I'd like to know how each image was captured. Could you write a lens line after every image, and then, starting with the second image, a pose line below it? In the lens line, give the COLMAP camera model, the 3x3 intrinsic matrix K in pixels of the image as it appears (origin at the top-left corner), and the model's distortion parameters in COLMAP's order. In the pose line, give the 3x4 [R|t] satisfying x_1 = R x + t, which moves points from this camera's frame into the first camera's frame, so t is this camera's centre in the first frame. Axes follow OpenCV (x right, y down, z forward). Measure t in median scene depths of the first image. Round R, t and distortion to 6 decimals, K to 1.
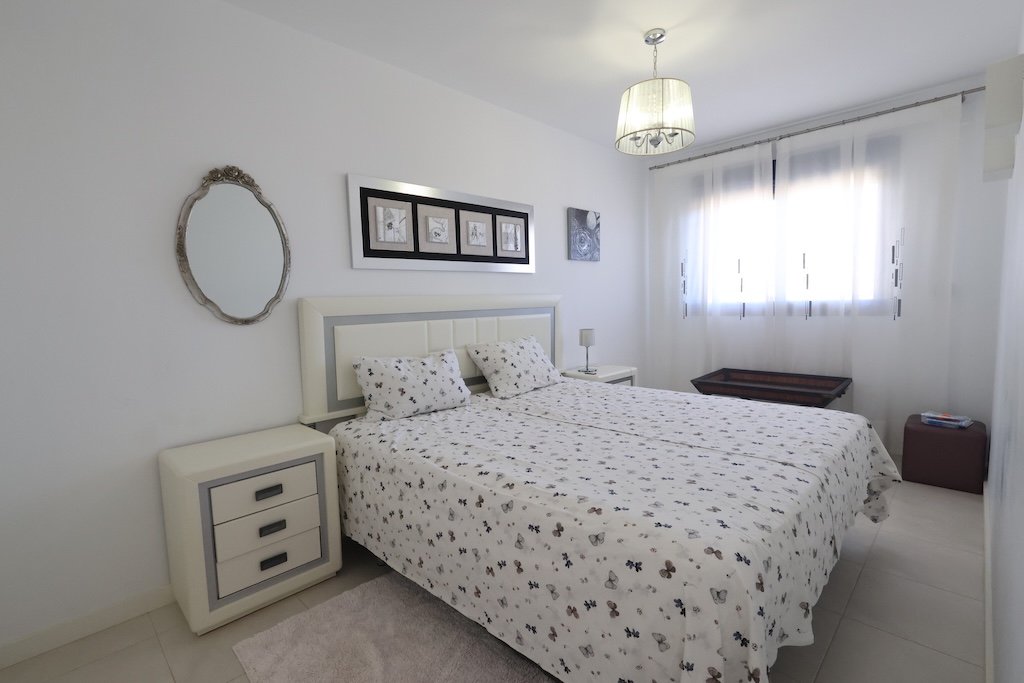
lens RADIAL K [[471.3, 0, 510.6], [0, 471.3, 344.1], [0, 0, 1]] dist [-0.004289, 0.001063]
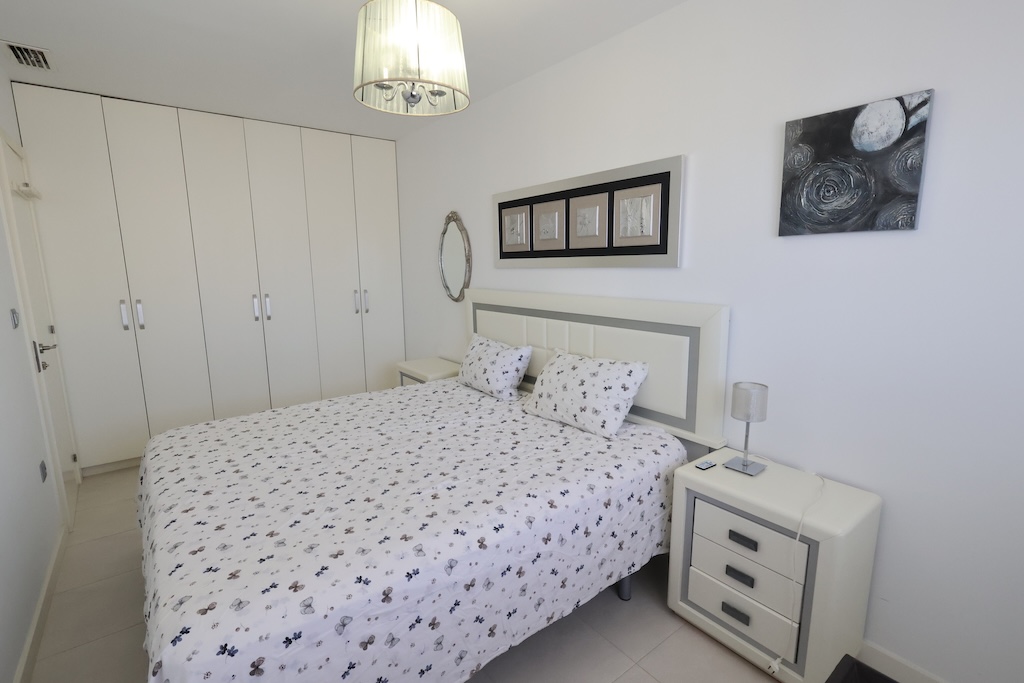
lens RADIAL K [[442.4, 0, 512.0], [0, 442.4, 341.5], [0, 0, 1]] dist [0.001234, 0.000399]
pose [[-0.098877, 0.158852, -0.982339, 0.760152], [-0.127804, 0.976973, 0.170848, -0.150147], [0.986858, 0.142440, -0.076298, 0.991417]]
